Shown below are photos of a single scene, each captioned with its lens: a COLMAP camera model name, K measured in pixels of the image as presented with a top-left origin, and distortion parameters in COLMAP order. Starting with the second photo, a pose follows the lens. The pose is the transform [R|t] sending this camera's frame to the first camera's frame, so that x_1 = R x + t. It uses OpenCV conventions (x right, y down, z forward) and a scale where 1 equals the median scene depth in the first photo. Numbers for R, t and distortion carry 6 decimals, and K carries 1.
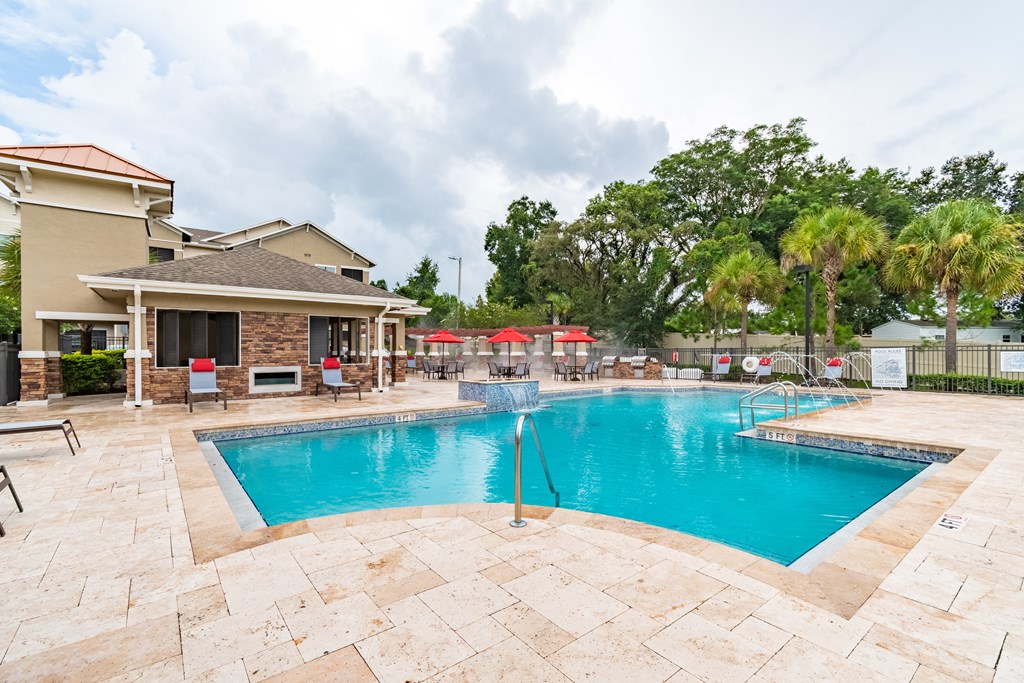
lens RADIAL K [[452.9, 0, 512.8], [0, 452.9, 347.0], [0, 0, 1]] dist [0.001944, 0.000134]
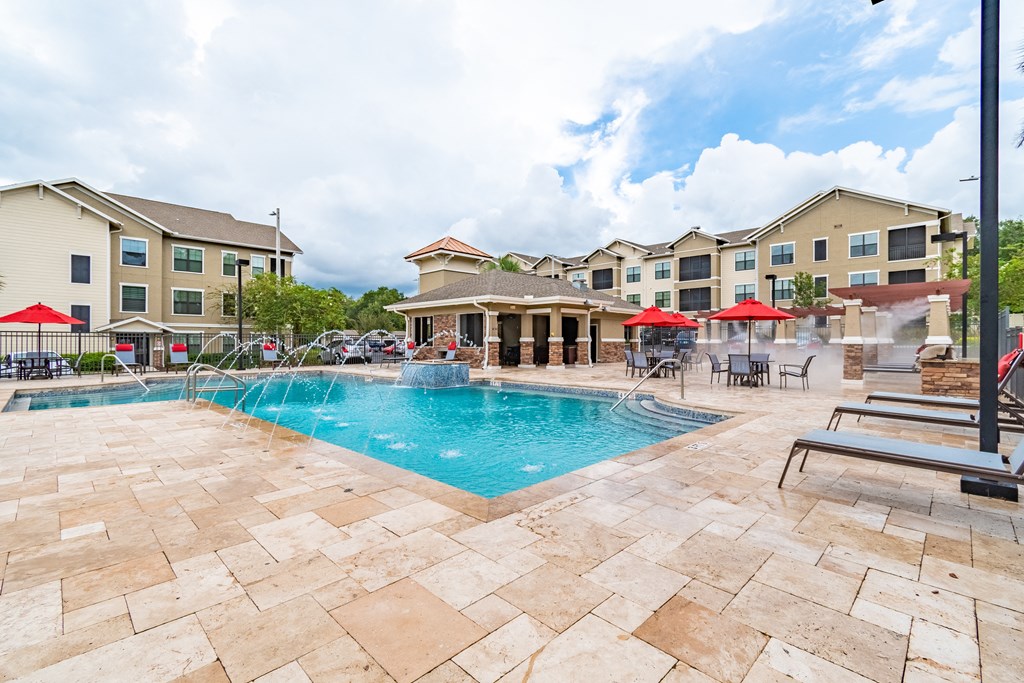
lens RADIAL K [[452.9, 0, 513.5], [0, 452.9, 341.3], [0, 0, 1]] dist [0.001944, 0.000134]
pose [[0.121642, 0.000791, -0.992574, 0.744482], [0.007903, 0.999967, 0.001765, 0.013882], [0.992543, -0.008059, 0.121632, 0.685236]]
